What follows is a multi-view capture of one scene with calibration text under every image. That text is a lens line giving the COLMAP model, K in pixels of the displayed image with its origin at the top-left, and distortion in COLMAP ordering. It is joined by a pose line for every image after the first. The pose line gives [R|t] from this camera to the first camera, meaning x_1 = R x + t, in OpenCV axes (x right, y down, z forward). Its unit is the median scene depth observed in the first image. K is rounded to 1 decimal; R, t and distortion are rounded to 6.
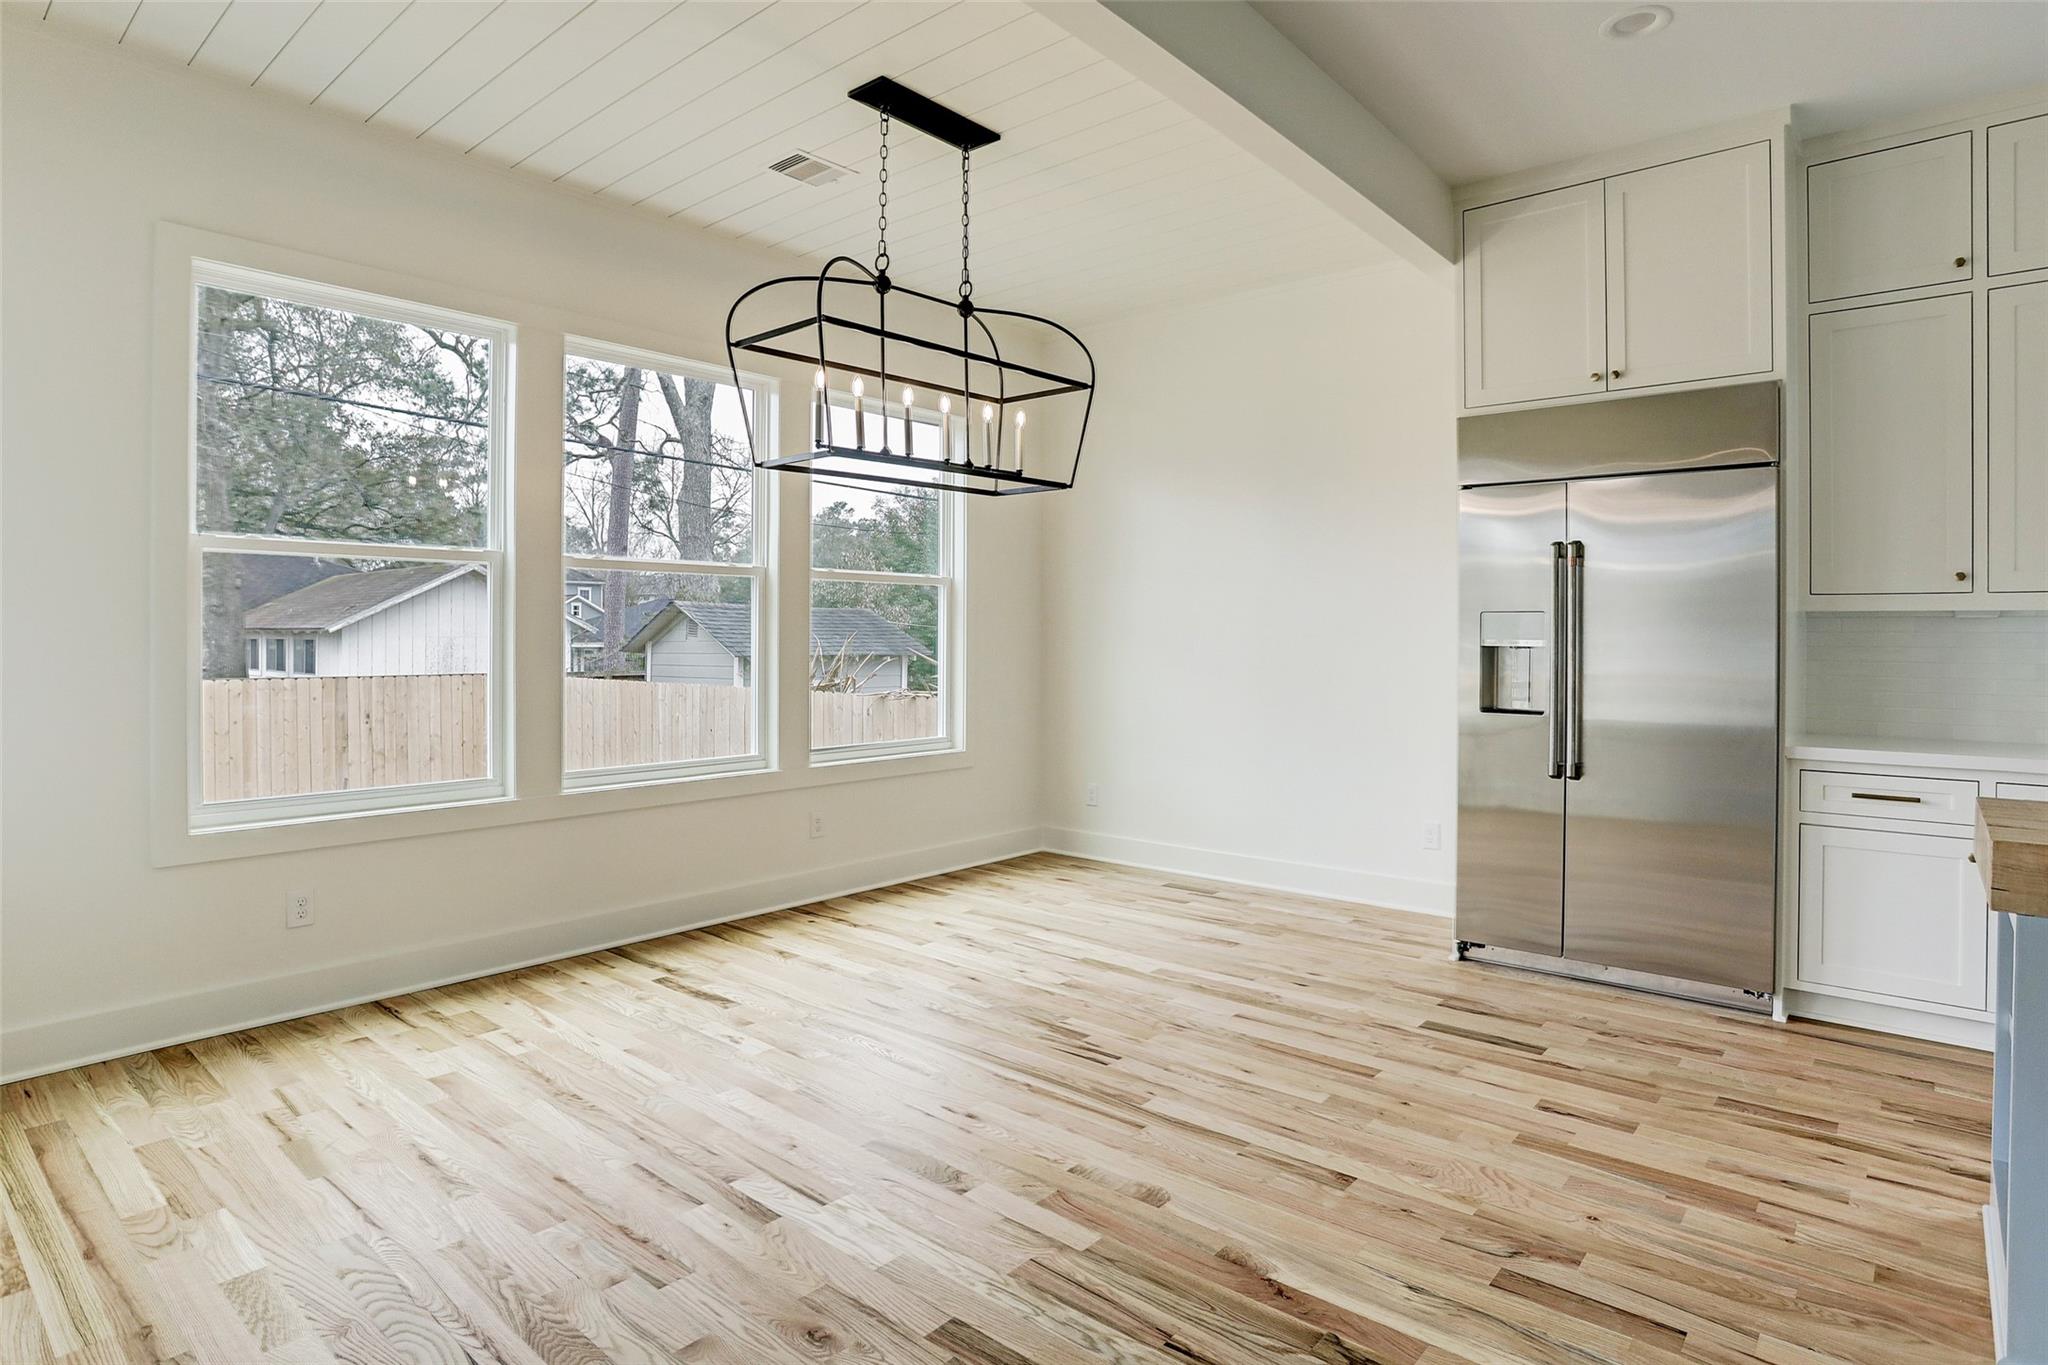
lens RADIAL K [[1075.3, 0, 995.3], [0, 1075.3, 635.9], [0, 0, 1]] dist [-0.004458, 0.000471]
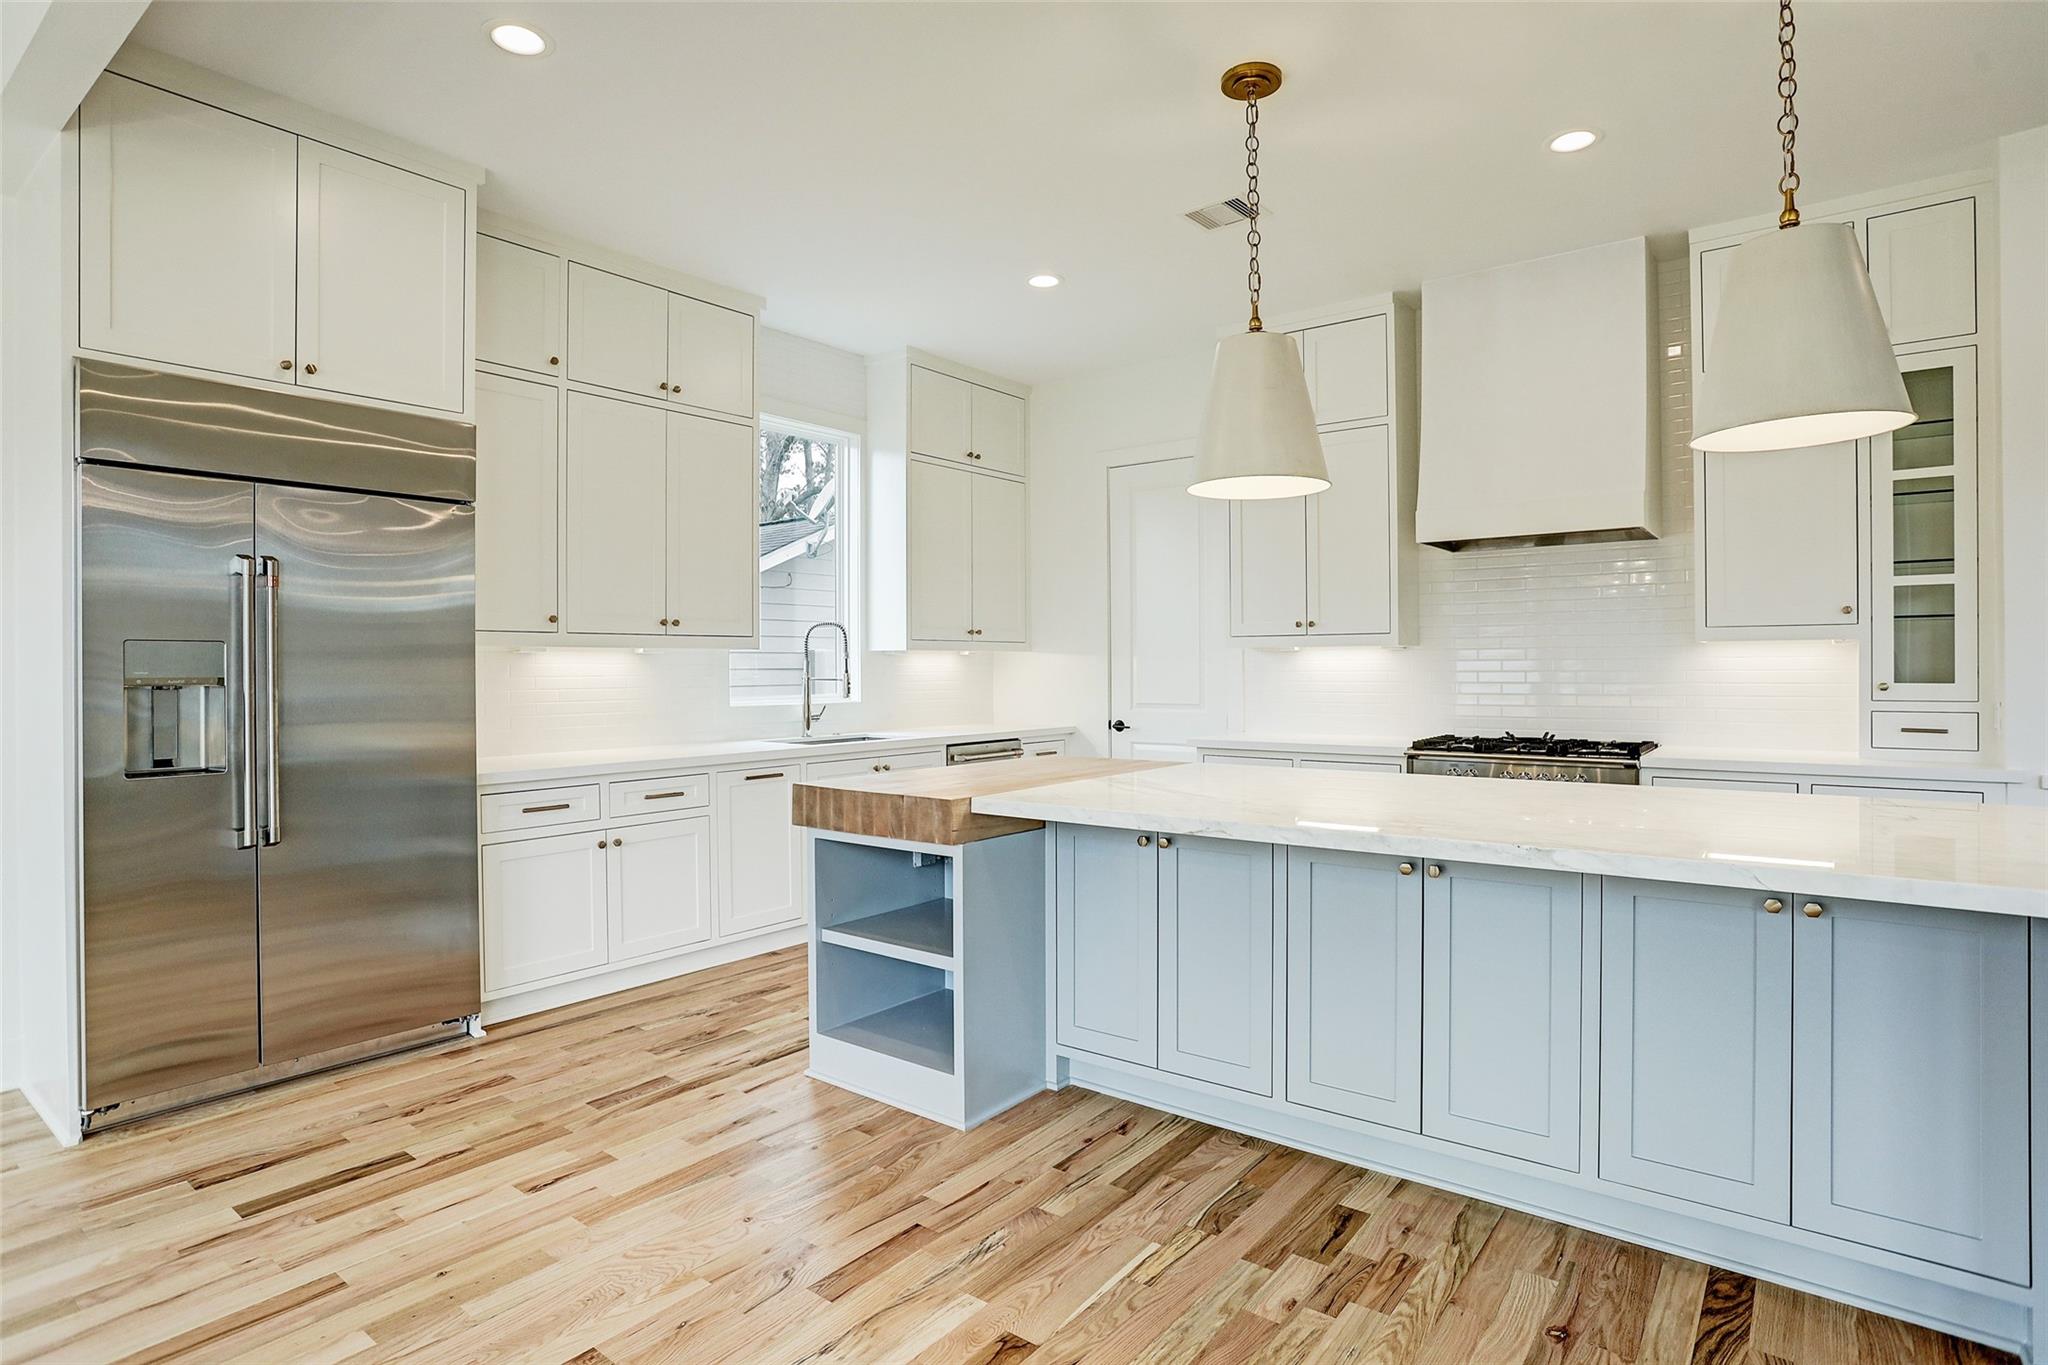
lens RADIAL K [[1074.6, 0, 1019.6], [0, 1074.6, 683.7], [0, 0, 1]] dist [-0.001924, 0.000604]
pose [[-0.044093, -0.018795, 0.998851, -0.388017], [-0.003991, 0.999818, 0.018637, -0.013133], [-0.999019, -0.003165, -0.044160, 0.572994]]
